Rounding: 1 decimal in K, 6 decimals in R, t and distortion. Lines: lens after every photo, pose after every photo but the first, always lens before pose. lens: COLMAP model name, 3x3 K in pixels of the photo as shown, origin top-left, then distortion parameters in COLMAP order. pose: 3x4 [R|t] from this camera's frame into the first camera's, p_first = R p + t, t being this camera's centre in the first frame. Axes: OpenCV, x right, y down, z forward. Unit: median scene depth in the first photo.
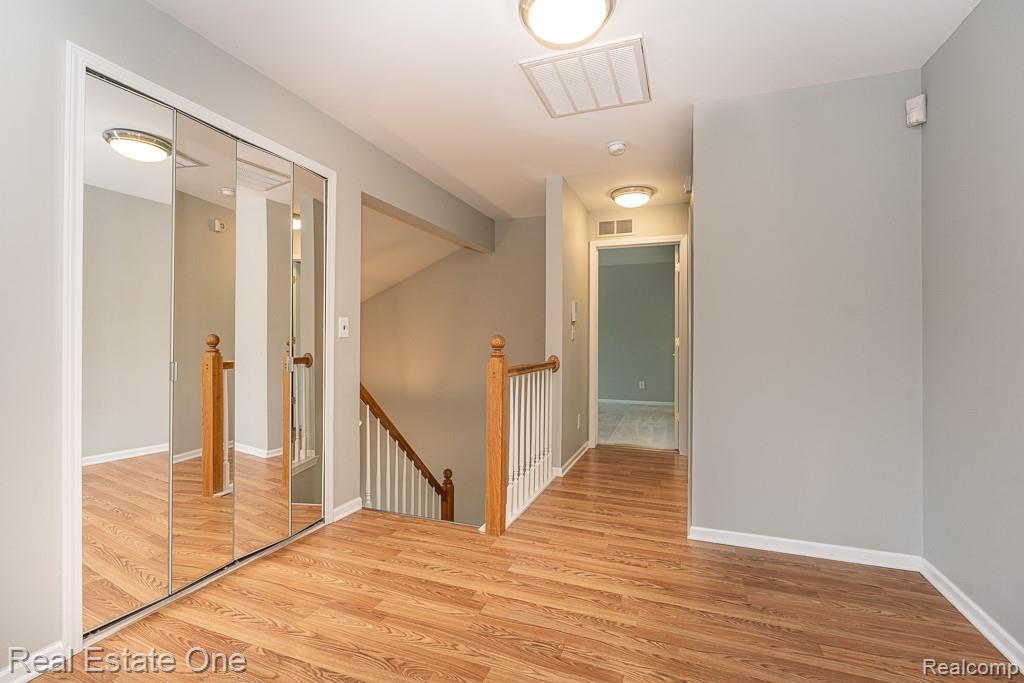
lens RADIAL K [[465.3, 0, 504.0], [0, 465.3, 336.5], [0, 0, 1]] dist [-0.012227, 0.004703]
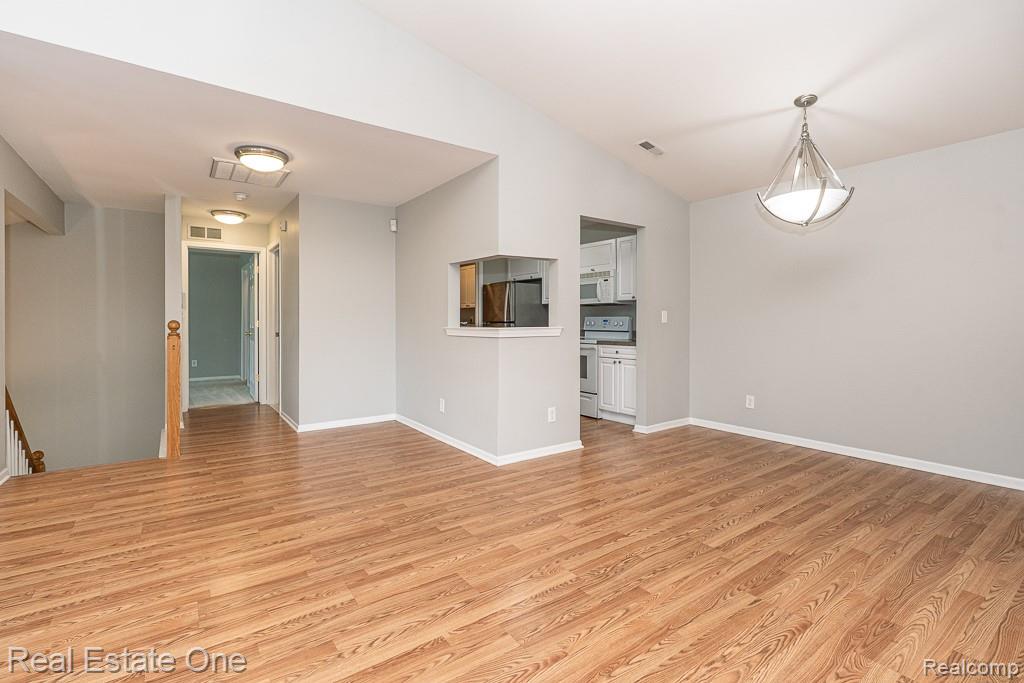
lens RADIAL K [[465.3, 0, 507.0], [0, 465.3, 333.5], [0, 0, 1]] dist [-0.012227, 0.004703]
pose [[0.541107, -0.028510, 0.840470, -0.463007], [-0.006166, 0.999264, 0.037866, -0.018116], [-0.840931, -0.025672, 0.540533, -0.451434]]
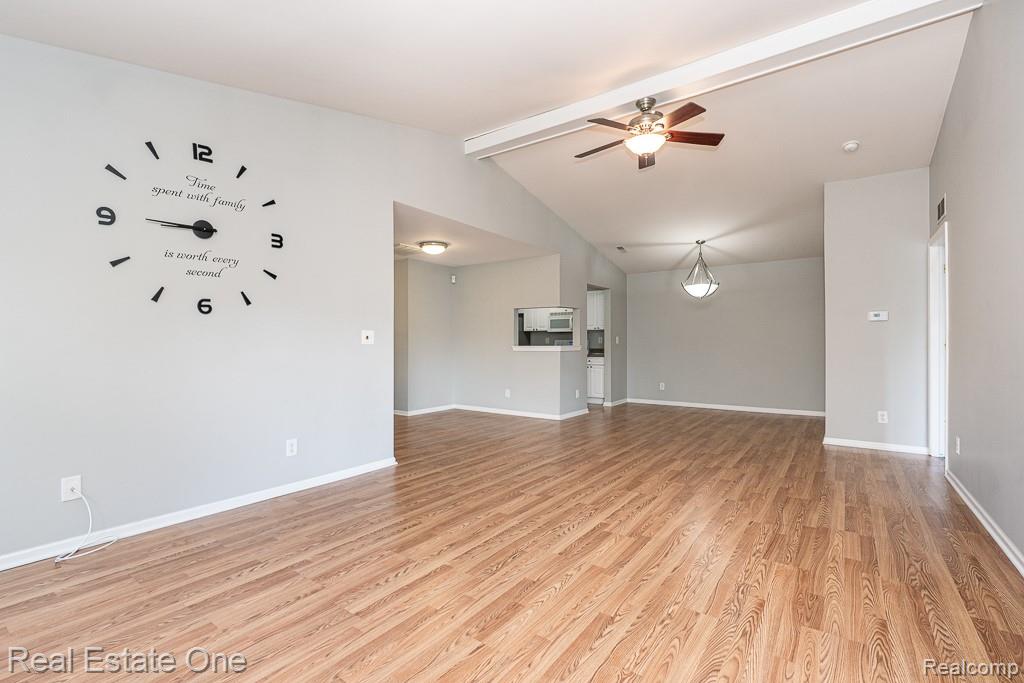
lens RADIAL K [[465.3, 0, 508.8], [0, 465.3, 343.3], [0, 0, 1]] dist [-0.012227, 0.004703]
pose [[0.254560, -0.005247, 0.967043, -1.408466], [-0.003425, 0.999974, 0.006328, -0.011417], [-0.967051, -0.004923, 0.254536, -0.190914]]
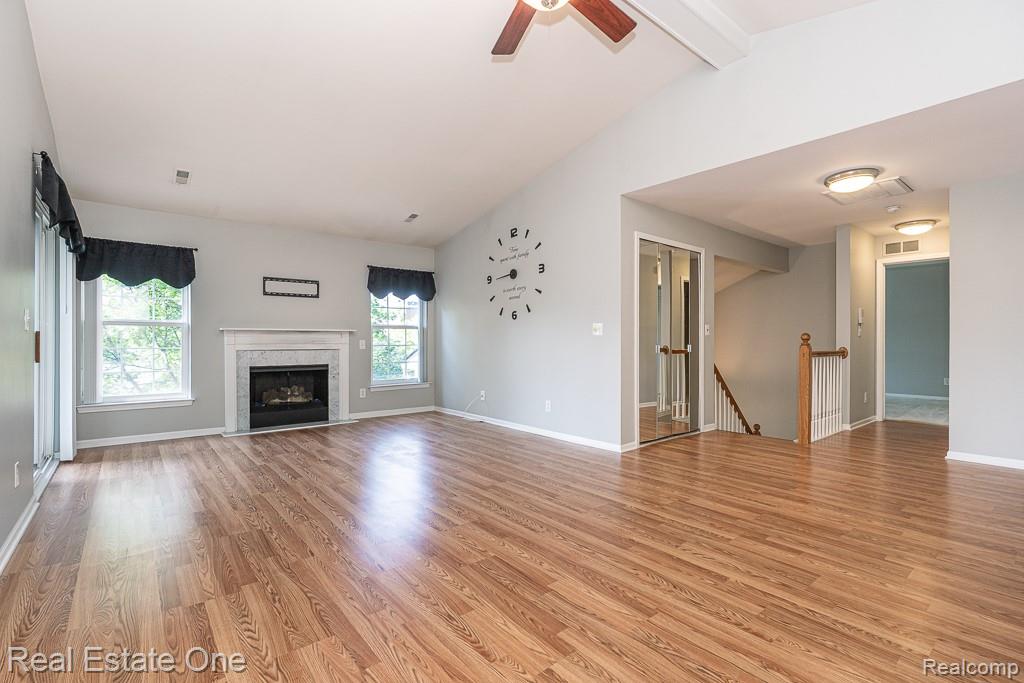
lens RADIAL K [[465.3, 0, 508.0], [0, 465.3, 343.4], [0, 0, 1]] dist [-0.012227, 0.004703]
pose [[0.870599, -0.002562, -0.491987, -0.091913], [0.009031, 0.999901, 0.010773, 0.004419], [0.491911, -0.013822, 0.870536, -0.764456]]
